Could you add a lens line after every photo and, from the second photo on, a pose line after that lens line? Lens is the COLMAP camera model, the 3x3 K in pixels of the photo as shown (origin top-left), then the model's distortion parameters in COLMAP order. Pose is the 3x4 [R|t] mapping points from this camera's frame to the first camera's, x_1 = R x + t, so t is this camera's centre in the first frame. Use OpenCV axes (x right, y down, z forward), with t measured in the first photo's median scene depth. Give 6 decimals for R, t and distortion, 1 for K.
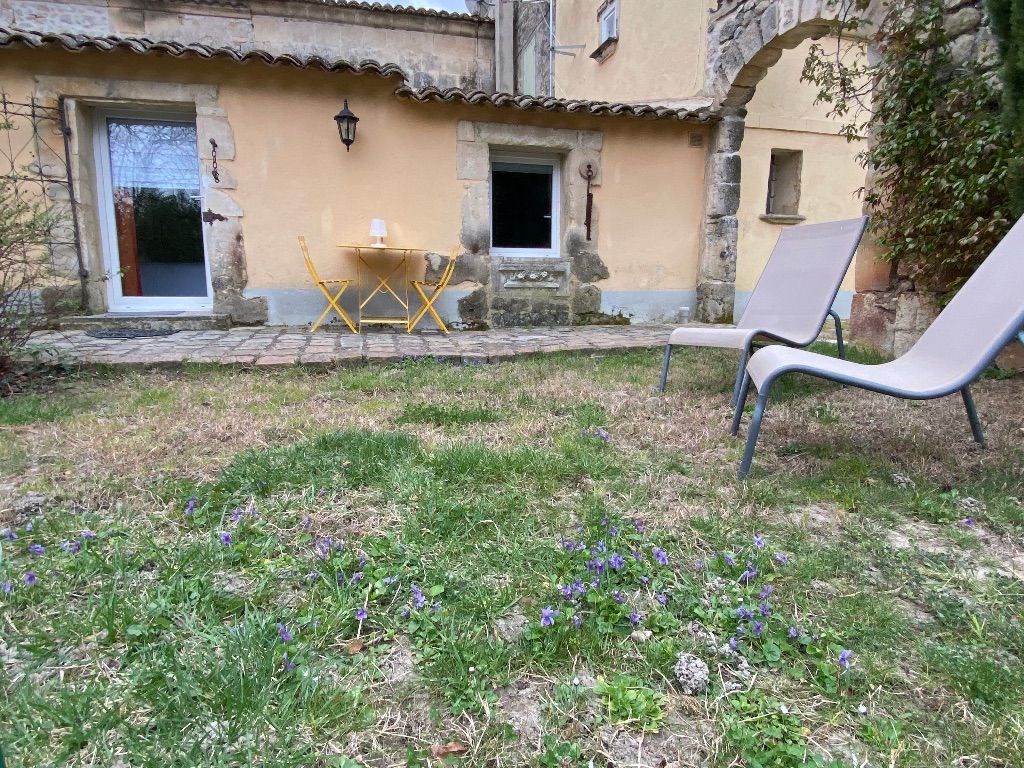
lens RADIAL K [[572.7, 0, 511.6], [0, 572.7, 381.8], [0, 0, 1]] dist [0.018614, -0.000395]
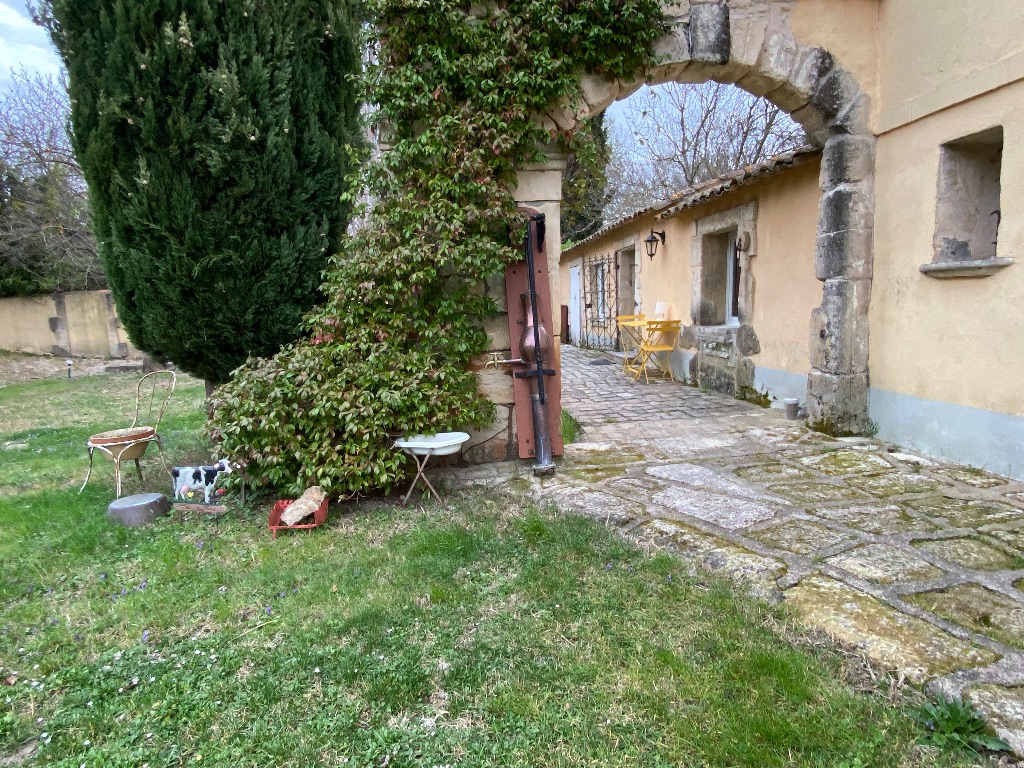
lens RADIAL K [[572.7, 0, 512.0], [0, 572.7, 382.8], [0, 0, 1]] dist [0.018614, -0.000395]
pose [[-0.150052, 0.137319, -0.979095, 1.138243], [-0.127824, 0.979302, 0.156938, -0.229359], [0.980380, 0.148701, -0.129393, 0.744213]]
